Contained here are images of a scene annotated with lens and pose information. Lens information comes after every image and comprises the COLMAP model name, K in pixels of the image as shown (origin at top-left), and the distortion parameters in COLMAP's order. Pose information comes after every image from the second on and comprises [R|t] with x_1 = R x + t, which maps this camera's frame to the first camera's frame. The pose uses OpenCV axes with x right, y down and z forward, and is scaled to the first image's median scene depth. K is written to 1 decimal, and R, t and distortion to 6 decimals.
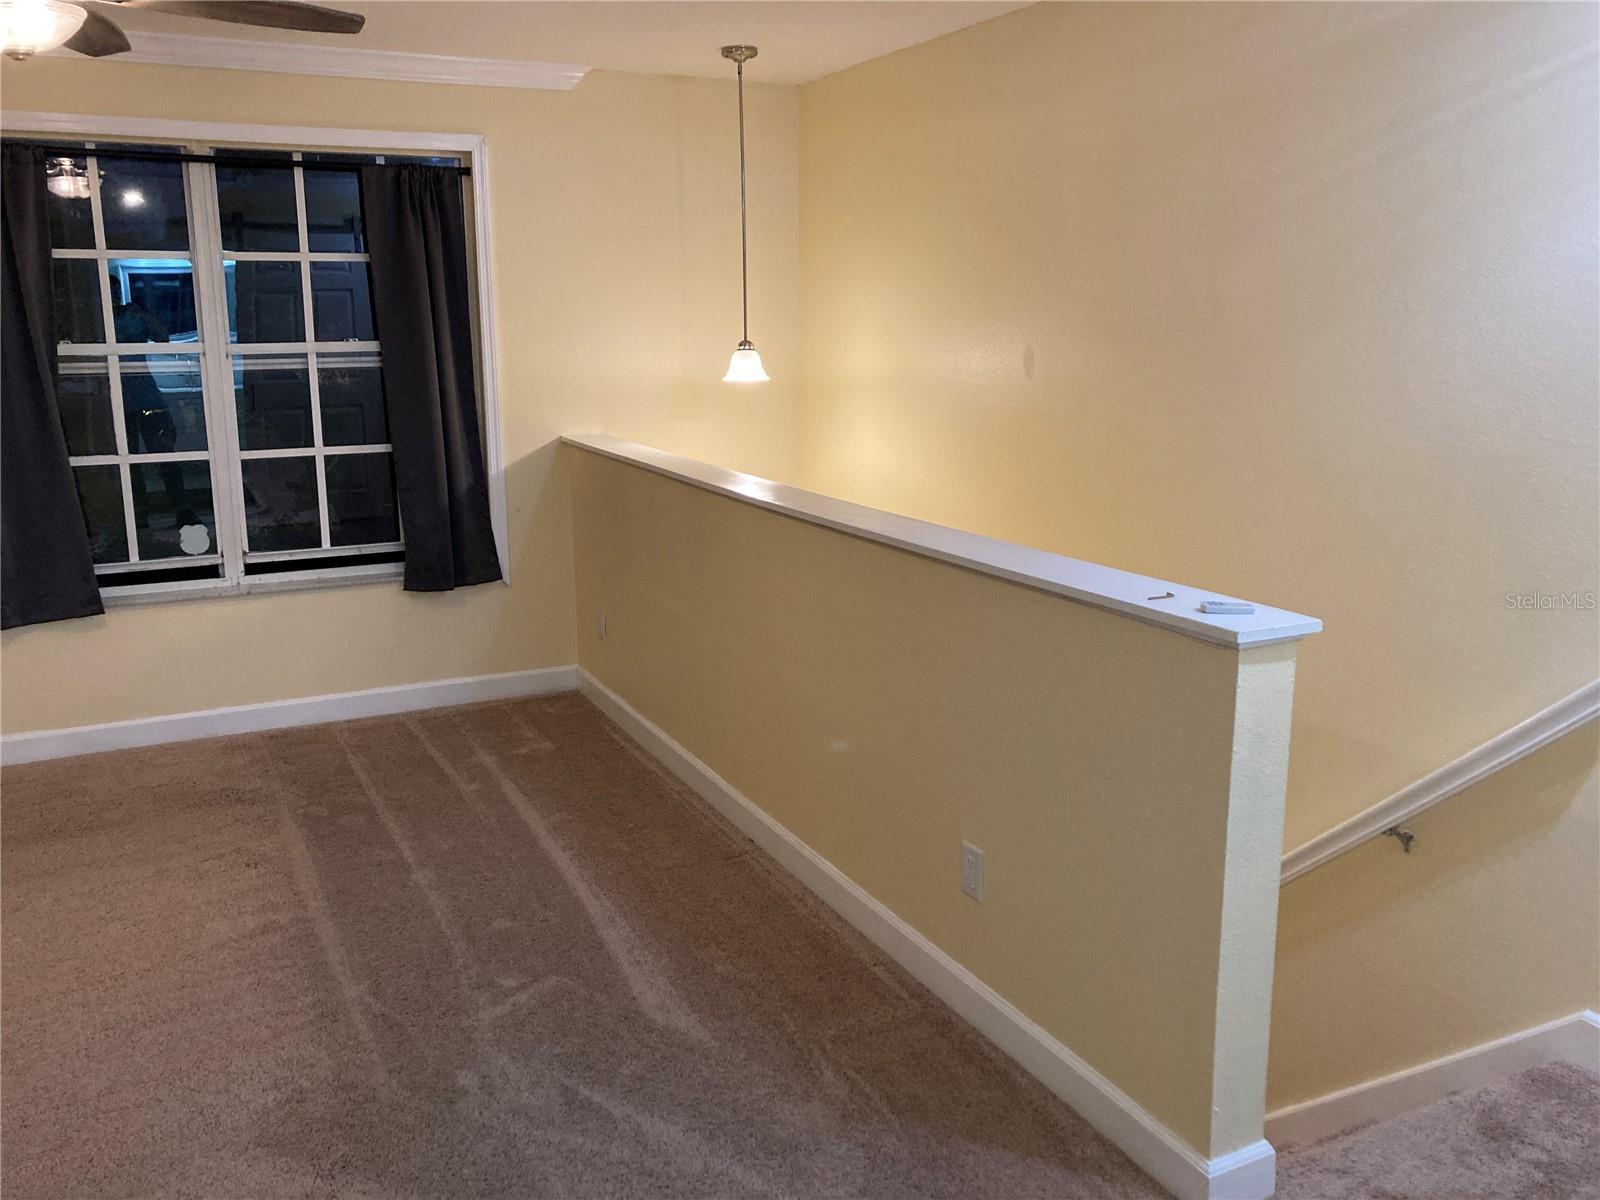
lens RADIAL K [[1314.6, 0, 786.2], [0, 1314.6, 594.4], [0, 0, 1]] dist [0.045202, -0.042745]
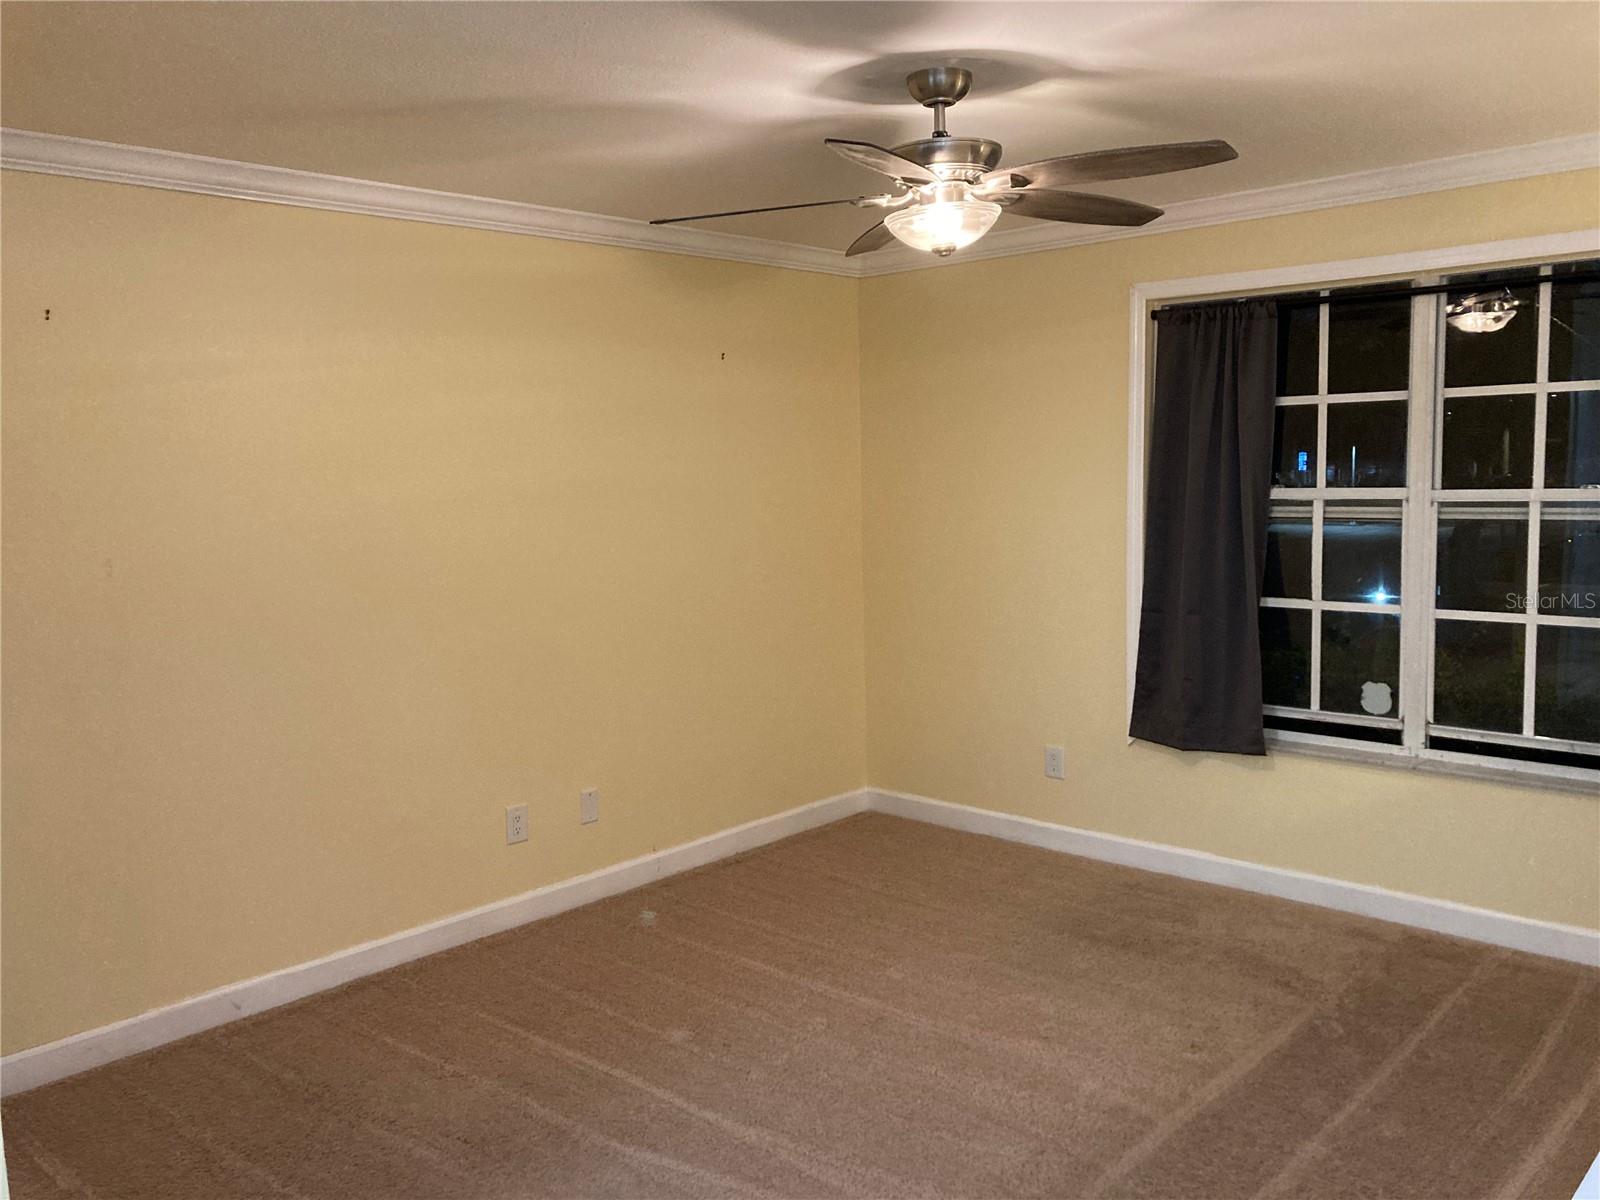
lens RADIAL K [[1314.6, 0, 789.9], [0, 1314.6, 601.8], [0, 0, 1]] dist [0.045202, -0.042745]
pose [[0.343929, 0.098365, -0.933829, 0.270466], [-0.177700, 0.983346, 0.038134, -0.071254], [0.922028, 0.152826, 0.355680, 0.291172]]
